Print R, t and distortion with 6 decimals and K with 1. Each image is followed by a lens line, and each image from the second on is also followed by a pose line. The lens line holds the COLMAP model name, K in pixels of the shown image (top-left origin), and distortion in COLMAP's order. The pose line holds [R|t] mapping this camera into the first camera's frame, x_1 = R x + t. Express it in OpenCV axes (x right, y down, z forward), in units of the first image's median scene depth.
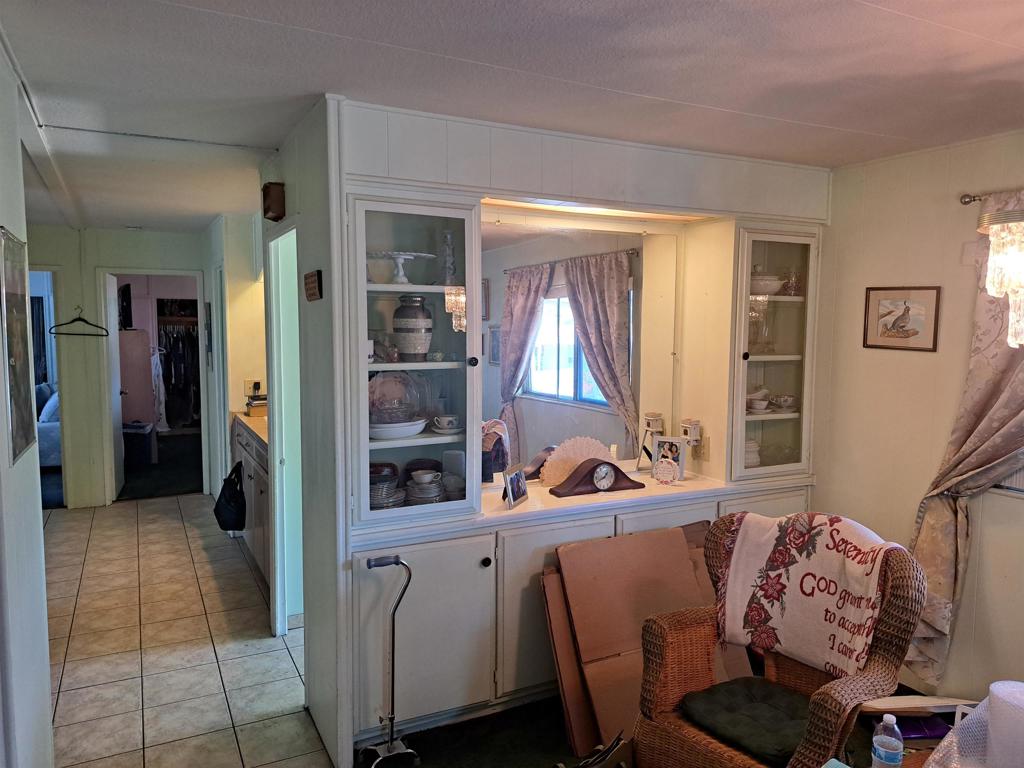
lens RADIAL K [[740.6, 0, 524.0], [0, 740.6, 386.9], [0, 0, 1]] dist [0.069936, -0.070090]
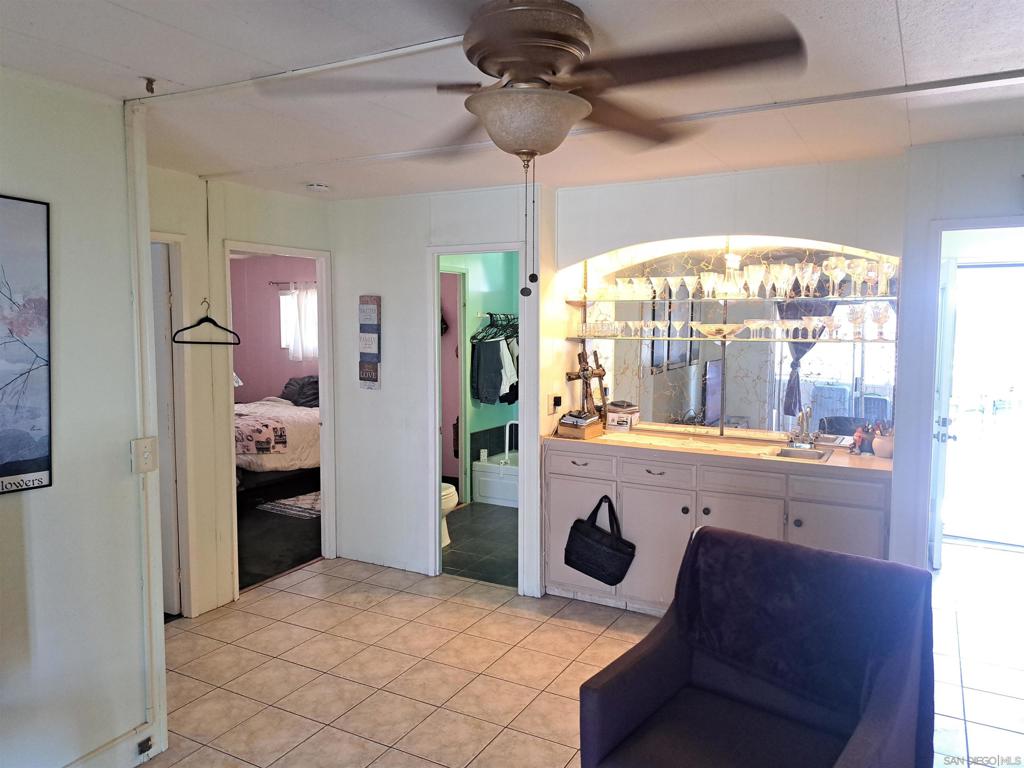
lens RADIAL K [[740.6, 0, 521.4], [0, 740.6, 378.7], [0, 0, 1]] dist [0.069936, -0.070090]
pose [[0.832247, -0.054894, 0.551681, -1.398109], [0.057832, 0.998253, 0.012086, -0.060984], [-0.551381, 0.021846, 0.833968, 0.616645]]
